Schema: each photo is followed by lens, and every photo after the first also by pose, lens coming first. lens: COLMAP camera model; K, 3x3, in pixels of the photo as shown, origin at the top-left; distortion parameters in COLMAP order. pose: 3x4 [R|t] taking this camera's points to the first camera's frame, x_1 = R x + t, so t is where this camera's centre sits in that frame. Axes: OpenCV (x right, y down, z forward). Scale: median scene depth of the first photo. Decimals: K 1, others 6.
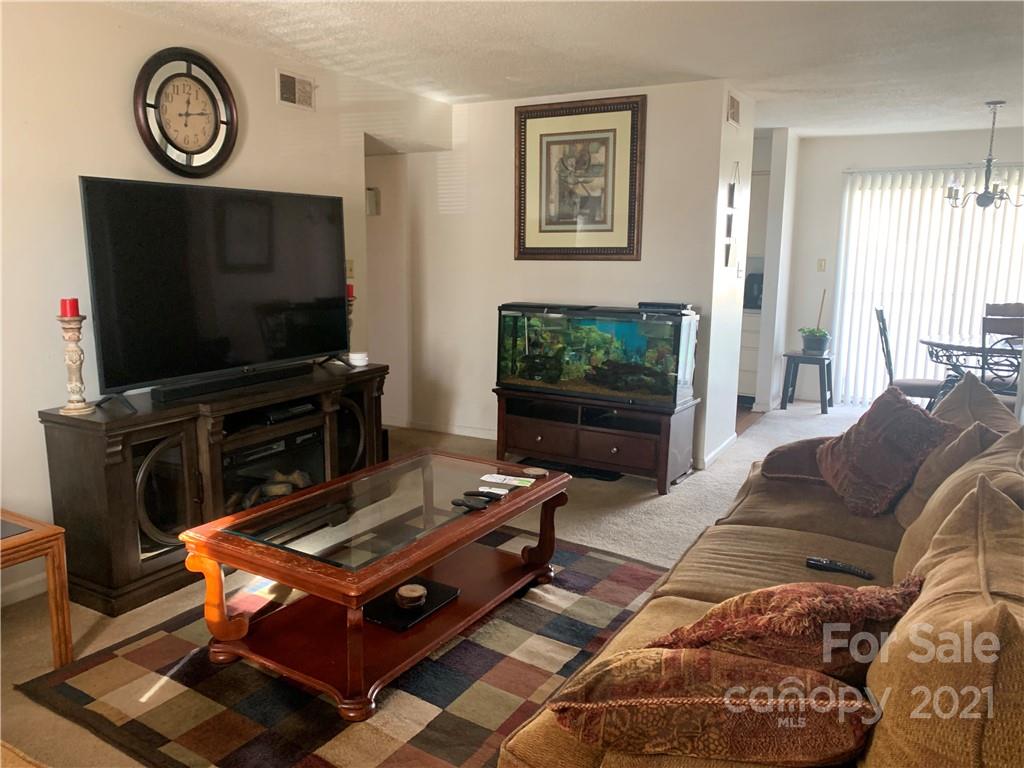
lens RADIAL K [[786.7, 0, 505.7], [0, 786.7, 380.8], [0, 0, 1]] dist [0.007584, -0.013702]
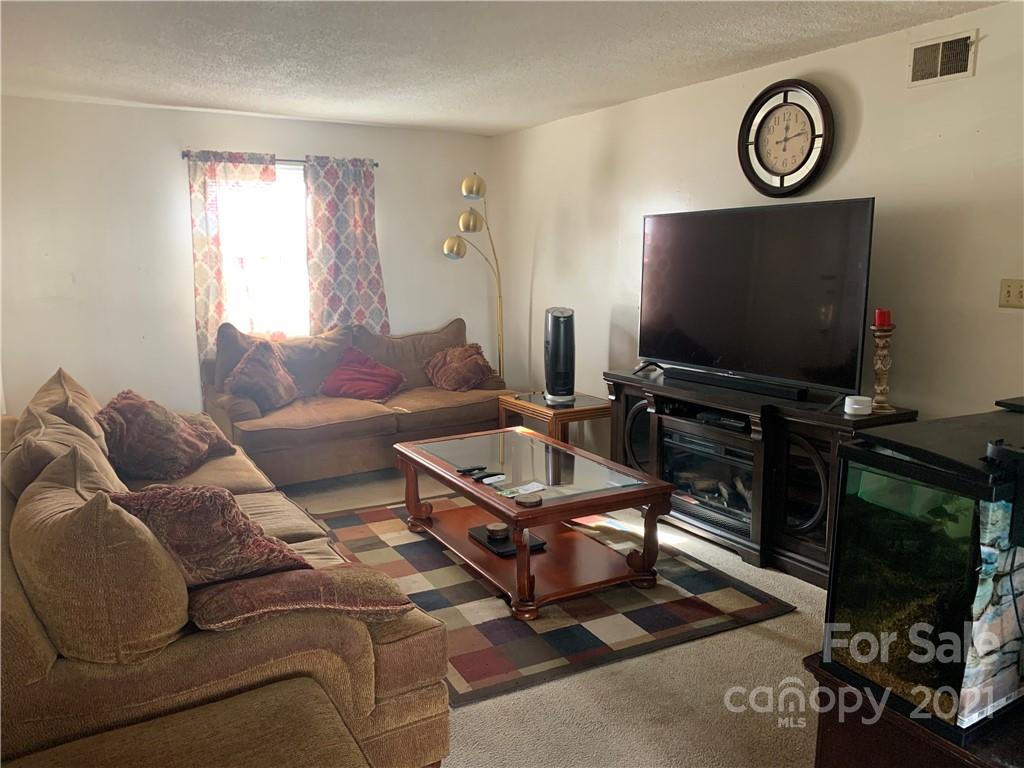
lens RADIAL K [[786.7, 0, 507.7], [0, 786.7, 389.2], [0, 0, 1]] dist [0.007584, -0.013702]
pose [[-0.512260, 0.133041, -0.848463, 0.753905], [-0.146767, 0.959835, 0.239116, -0.209464], [0.846197, 0.247016, -0.472159, 1.263009]]
